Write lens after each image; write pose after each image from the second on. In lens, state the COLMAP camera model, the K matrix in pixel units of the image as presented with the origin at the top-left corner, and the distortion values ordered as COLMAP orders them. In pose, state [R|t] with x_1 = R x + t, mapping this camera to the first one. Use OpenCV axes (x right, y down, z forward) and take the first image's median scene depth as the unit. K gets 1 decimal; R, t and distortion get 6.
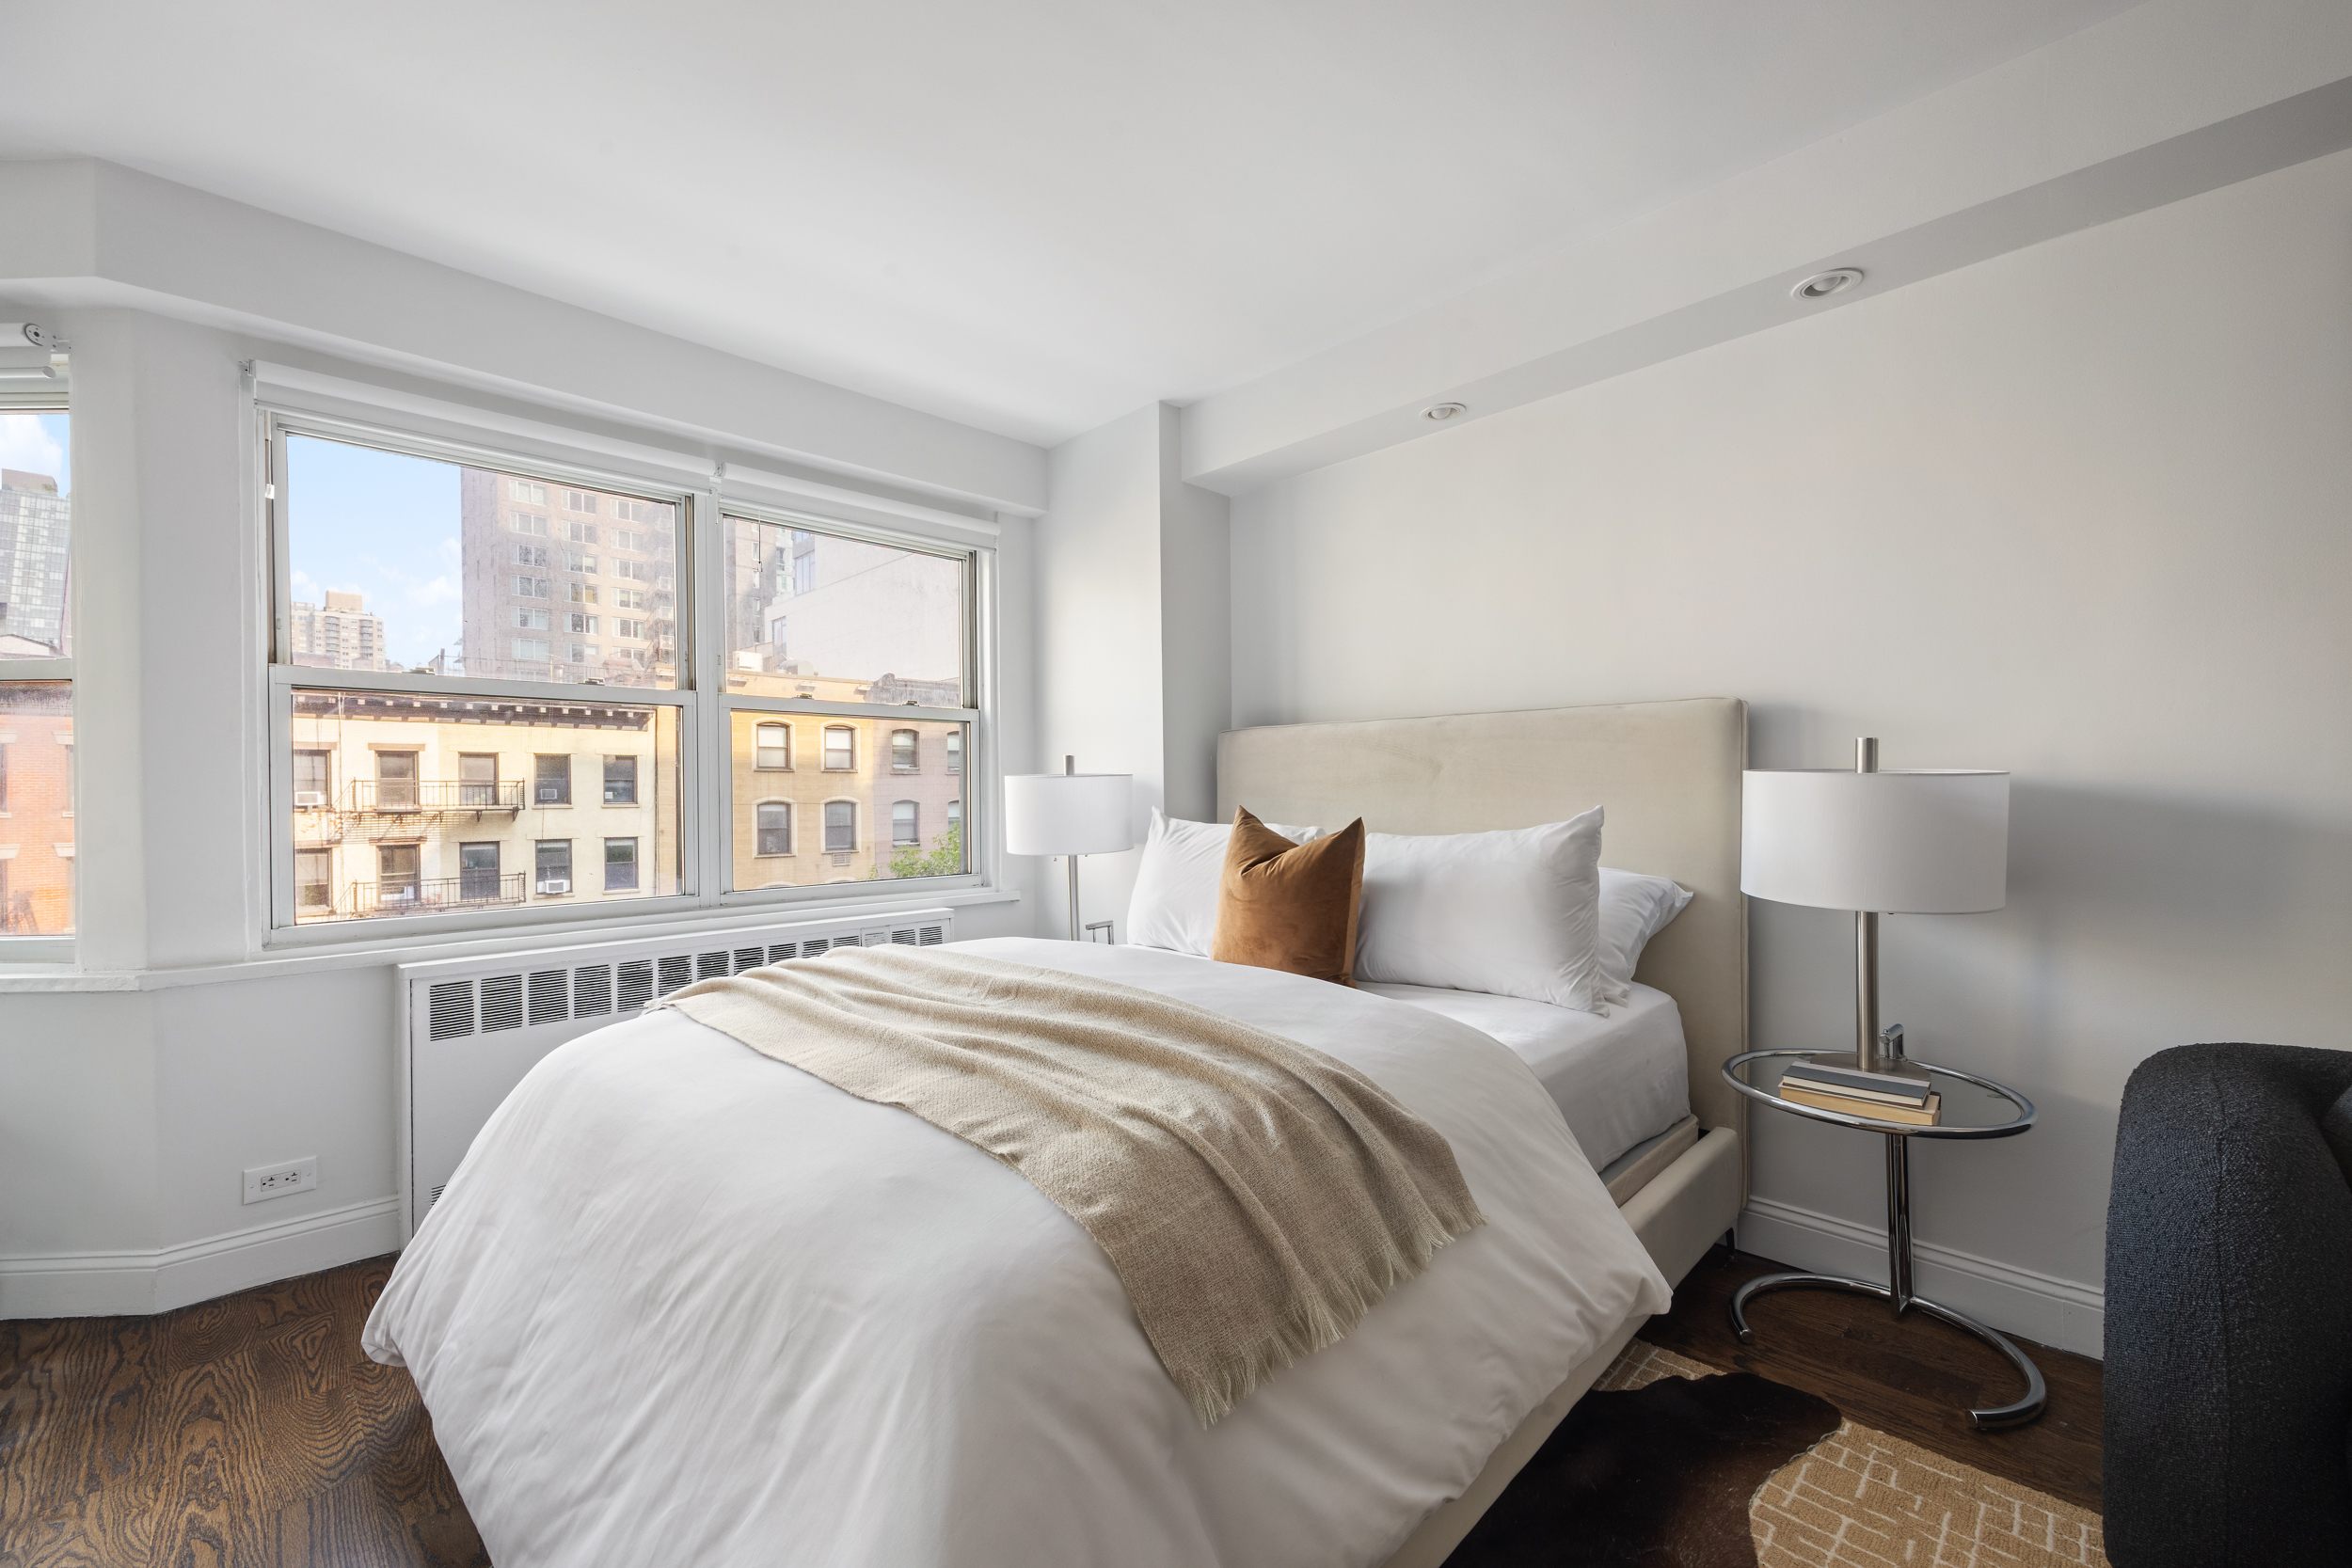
lens RADIAL K [[949.8, 0, 1217.7], [0, 949.8, 797.2], [0, 0, 1]] dist [0.001615, -0.000165]
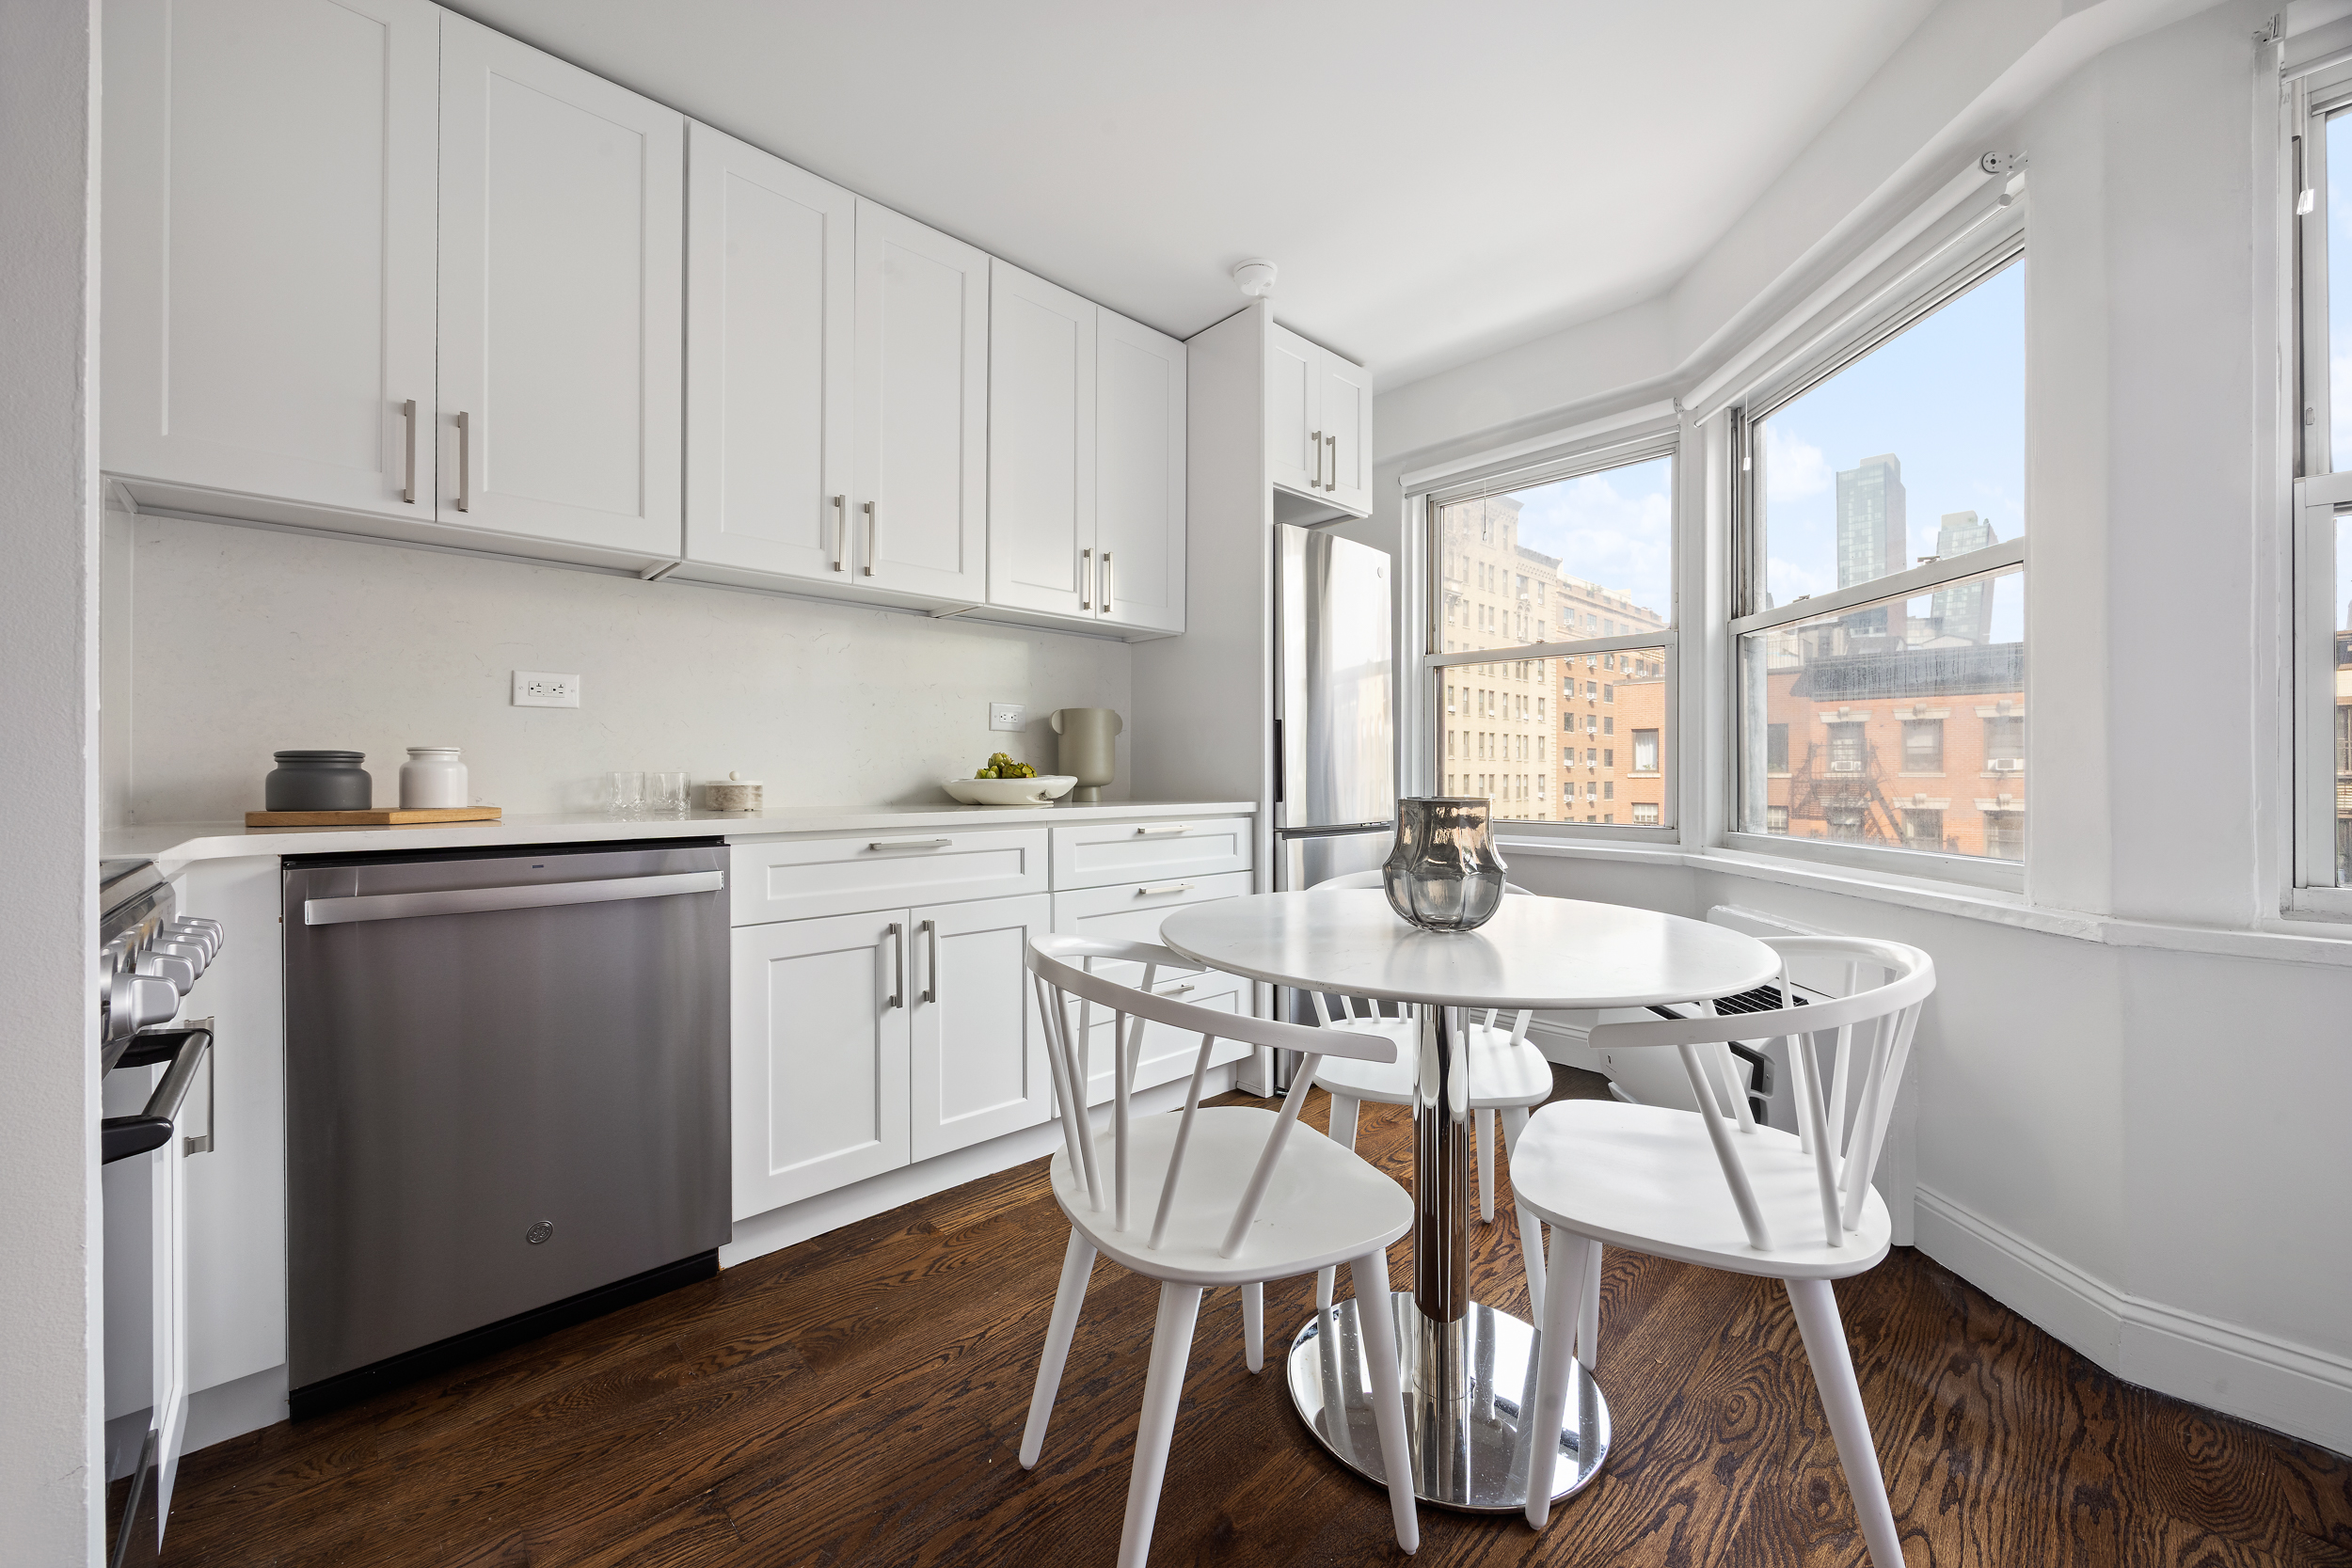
lens RADIAL K [[906.0, 0, 1172.7], [0, 906.0, 764.8], [0, 0, 1]] dist [0.003529, 0.000564]
pose [[-0.037663, 0.002853, -0.999286, -0.374194], [-0.006202, 0.999976, 0.003089, 0.063021], [0.999271, 0.006313, -0.037645, 0.281328]]
